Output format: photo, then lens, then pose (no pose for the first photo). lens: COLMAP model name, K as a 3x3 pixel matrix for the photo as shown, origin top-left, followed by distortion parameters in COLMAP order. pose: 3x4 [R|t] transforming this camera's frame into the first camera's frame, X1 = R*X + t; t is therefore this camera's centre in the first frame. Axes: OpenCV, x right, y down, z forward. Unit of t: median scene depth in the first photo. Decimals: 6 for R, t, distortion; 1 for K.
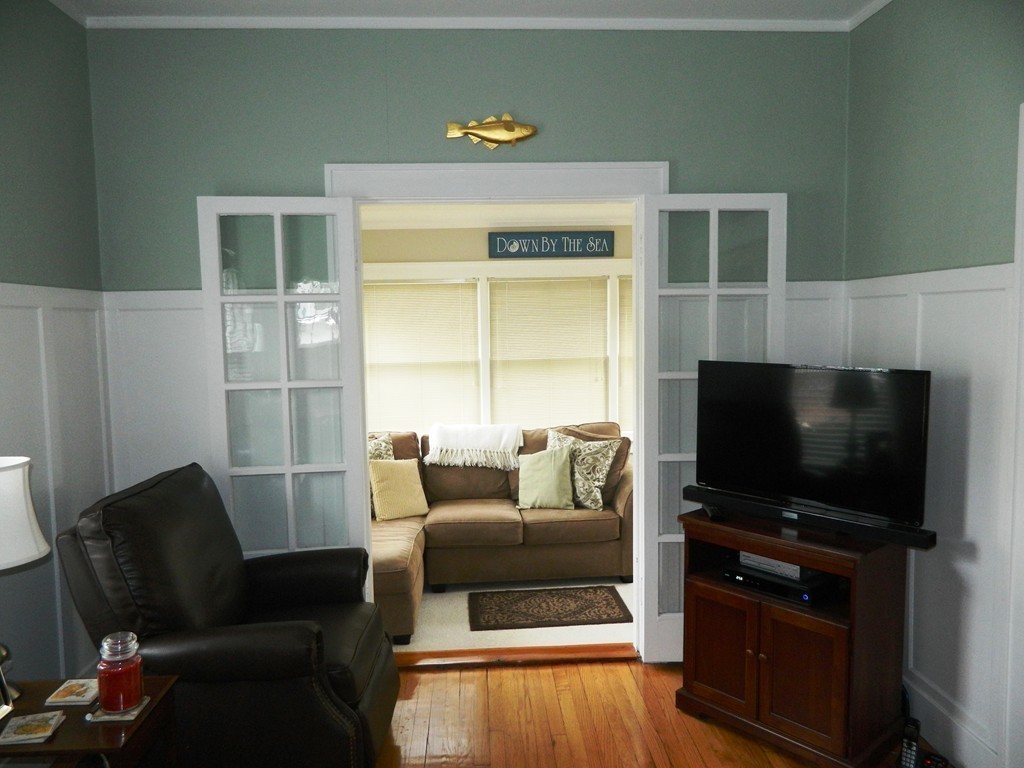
lens RADIAL K [[750.8, 0, 513.7], [0, 750.8, 380.8], [0, 0, 1]] dist [-0.001973, 0.000647]
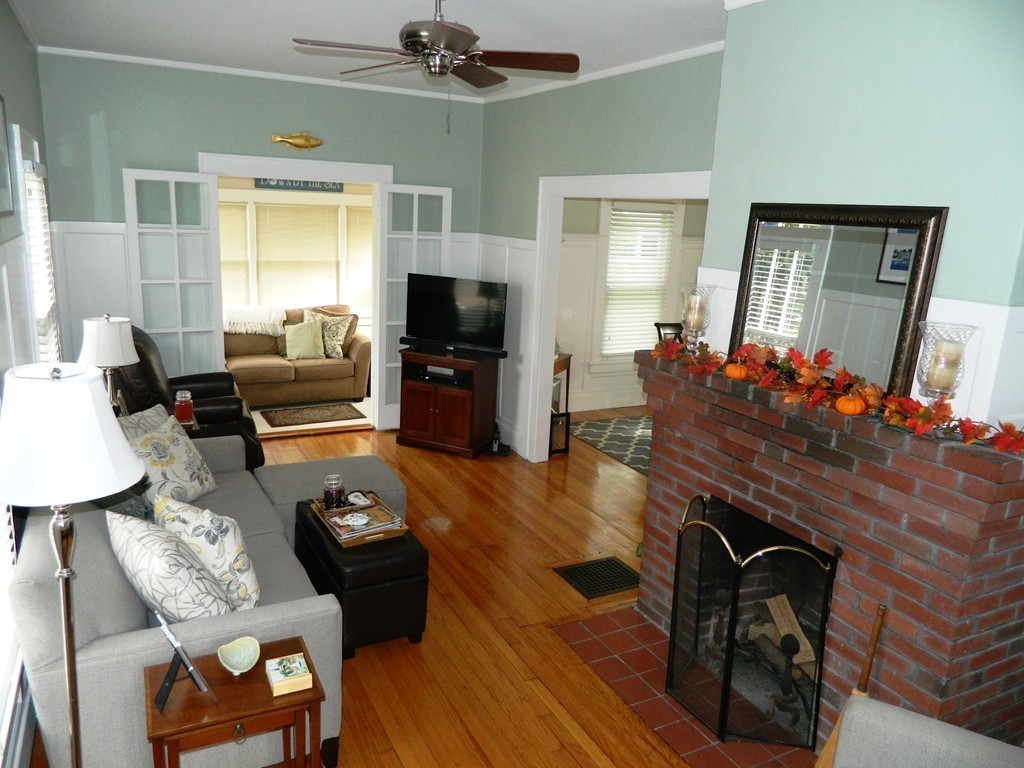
lens RADIAL K [[750.8, 0, 510.3], [0, 750.8, 382.9], [0, 0, 1]] dist [-0.001973, 0.000647]
pose [[0.912778, -0.034190, 0.407022, -0.298329], [-0.029687, 0.988302, 0.149594, -0.042147], [-0.407375, -0.148629, 0.901086, -0.863885]]
